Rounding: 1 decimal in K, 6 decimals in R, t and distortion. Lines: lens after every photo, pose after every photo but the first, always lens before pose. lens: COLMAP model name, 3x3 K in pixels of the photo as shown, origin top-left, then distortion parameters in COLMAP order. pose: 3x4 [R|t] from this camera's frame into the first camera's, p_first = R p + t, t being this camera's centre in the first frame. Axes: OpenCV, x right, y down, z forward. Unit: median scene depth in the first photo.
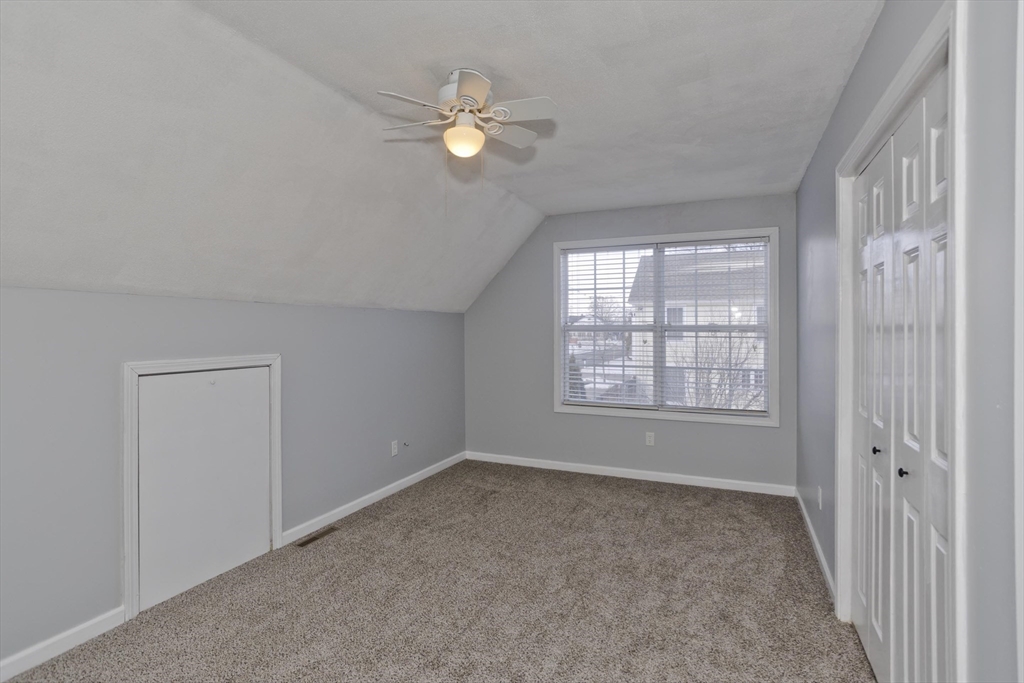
lens RADIAL K [[496.5, 0, 511.6], [0, 496.5, 335.1], [0, 0, 1]] dist [-0.050238, 0.031870]
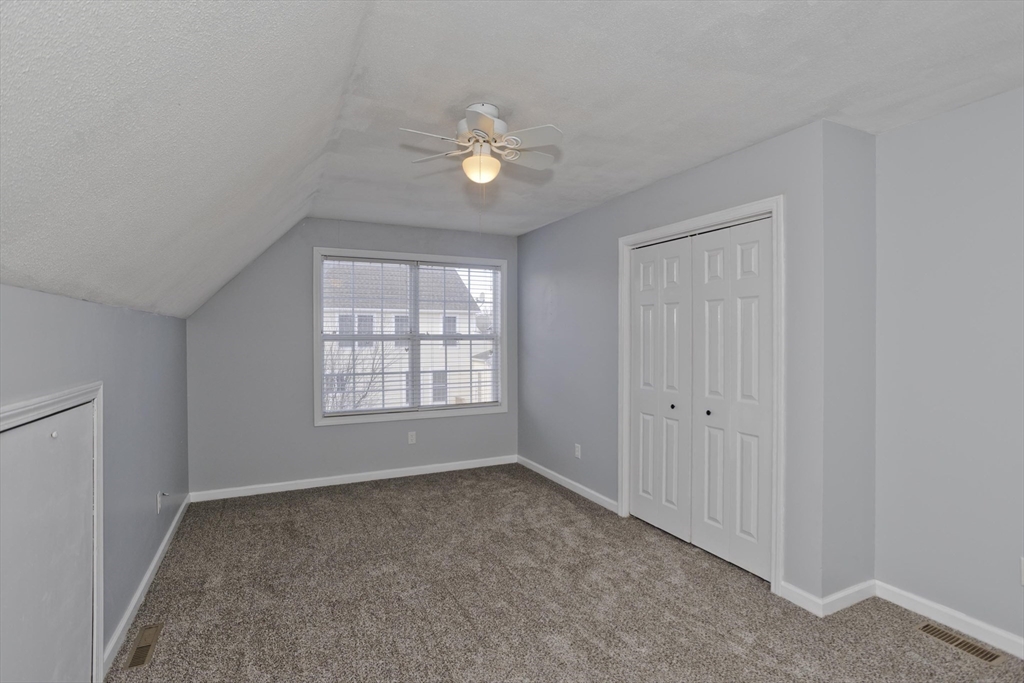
lens RADIAL K [[496.5, 0, 511.6], [0, 496.5, 335.1], [0, 0, 1]] dist [-0.050238, 0.031870]
pose [[0.632772, 0.004416, 0.774326, -0.498701], [0.010575, 0.999841, -0.014344, -0.000280], [-0.774266, 0.017265, 0.632625, 0.145933]]
